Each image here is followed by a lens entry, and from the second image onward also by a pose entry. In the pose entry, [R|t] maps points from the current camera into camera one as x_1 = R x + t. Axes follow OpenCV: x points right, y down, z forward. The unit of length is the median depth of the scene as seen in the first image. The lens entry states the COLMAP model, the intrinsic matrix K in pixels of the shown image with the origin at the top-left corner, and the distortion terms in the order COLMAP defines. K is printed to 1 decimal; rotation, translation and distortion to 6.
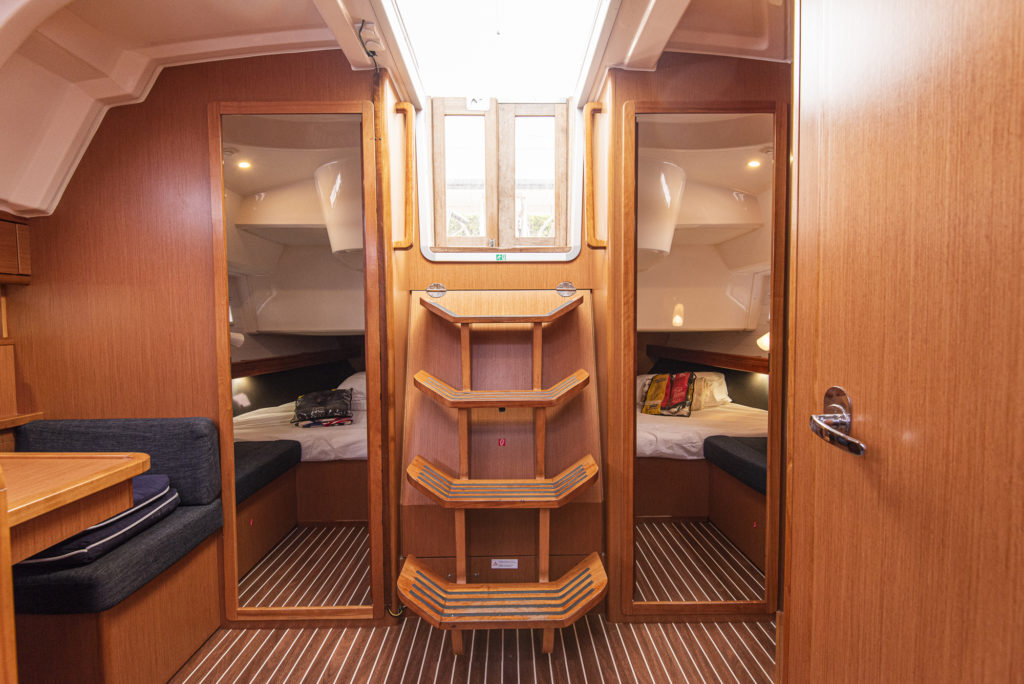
lens RADIAL K [[497.9, 0, 510.6], [0, 497.9, 342.8], [0, 0, 1]] dist [0.002353, 0.000079]
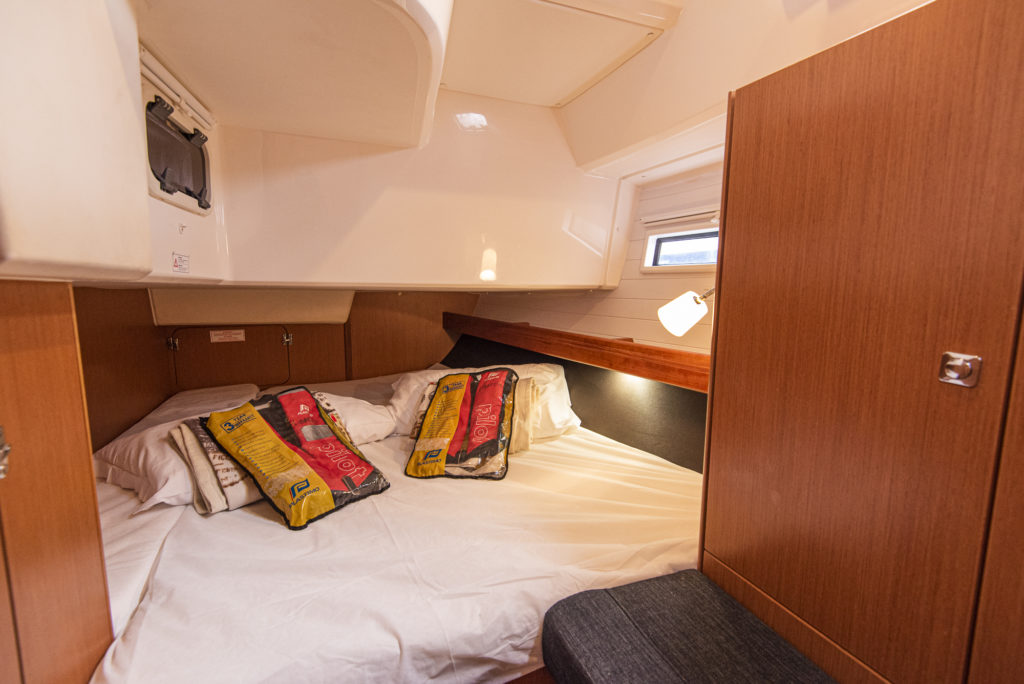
lens RADIAL K [[467.8, 0, 511.9], [0, 467.8, 342.7], [0, 0, 1]] dist [-0.004179, -0.000277]
pose [[0.938748, -0.038024, 0.342501, 0.206193], [0.008527, 0.996153, 0.087218, -0.012474], [-0.344499, -0.078955, 0.935461, 0.562406]]
